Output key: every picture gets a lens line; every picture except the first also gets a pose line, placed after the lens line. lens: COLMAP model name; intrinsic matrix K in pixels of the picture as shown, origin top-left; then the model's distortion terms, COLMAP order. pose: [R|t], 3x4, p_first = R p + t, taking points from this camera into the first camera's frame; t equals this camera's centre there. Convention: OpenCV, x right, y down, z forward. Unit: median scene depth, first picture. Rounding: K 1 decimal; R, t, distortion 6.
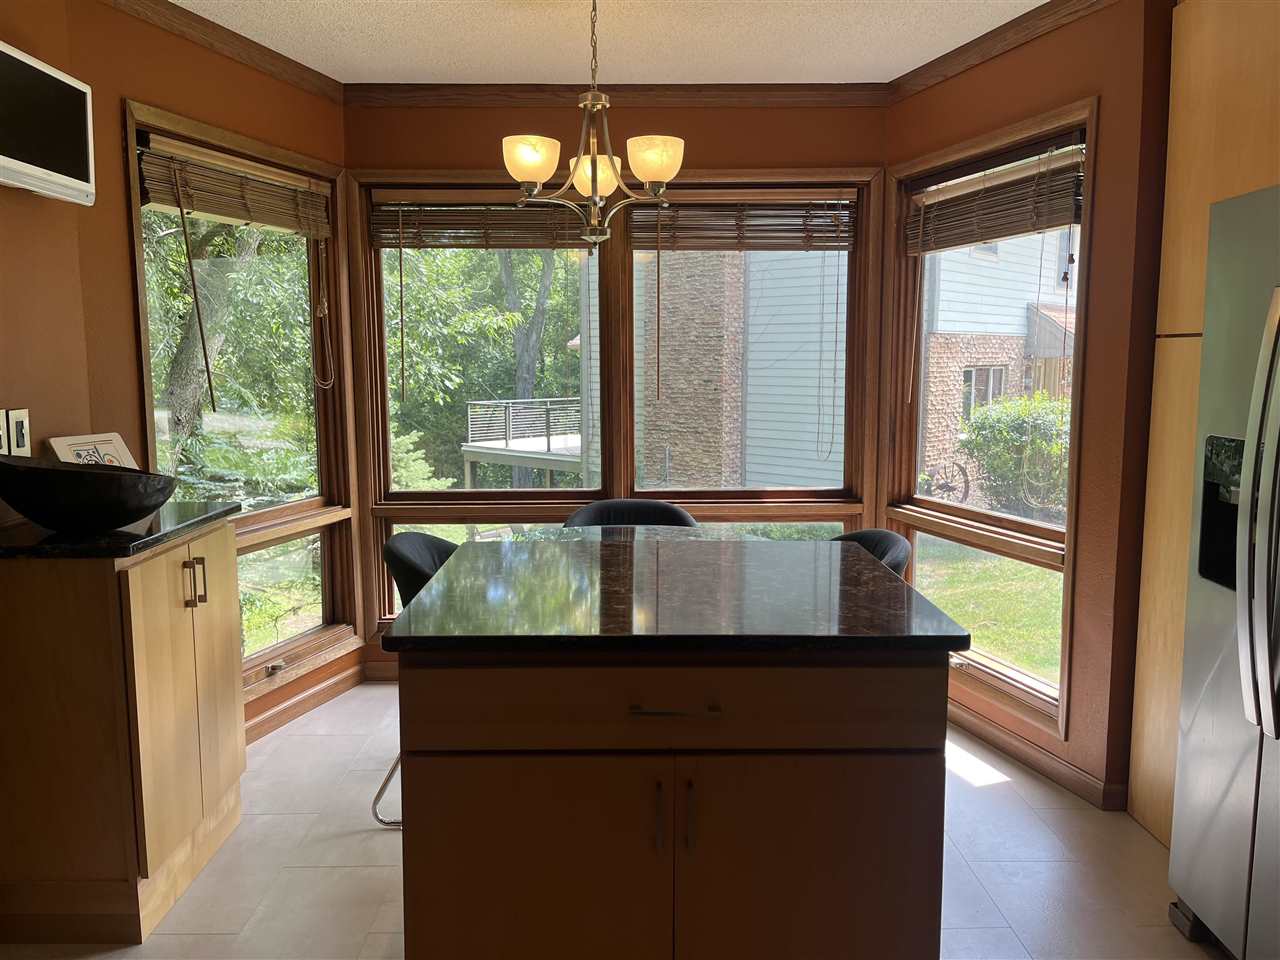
lens RADIAL K [[970.1, 0, 636.8], [0, 970.1, 472.7], [0, 0, 1]] dist [0.067739, -0.084073]
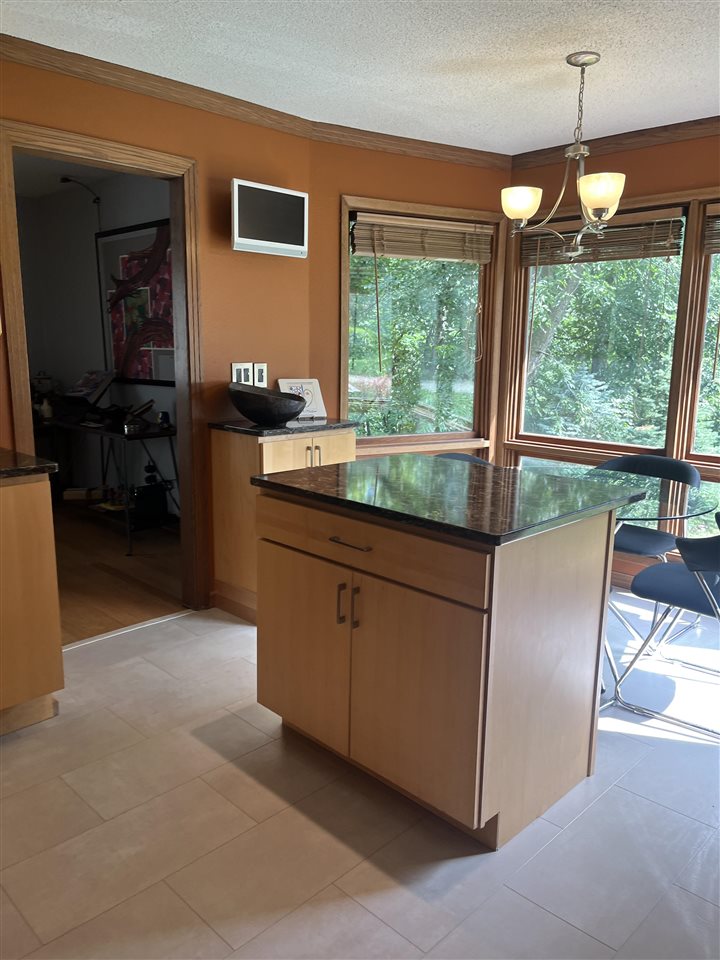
lens RADIAL K [[727.6, 0, 357.9], [0, 727.6, 483.6], [0, 0, 1]] dist [0.067739, -0.084073]
pose [[0.708348, 0.148638, -0.690036, 0.524827], [-0.100302, 0.988853, 0.110042, -0.003705], [0.698700, -0.008736, 0.715361, 0.043595]]
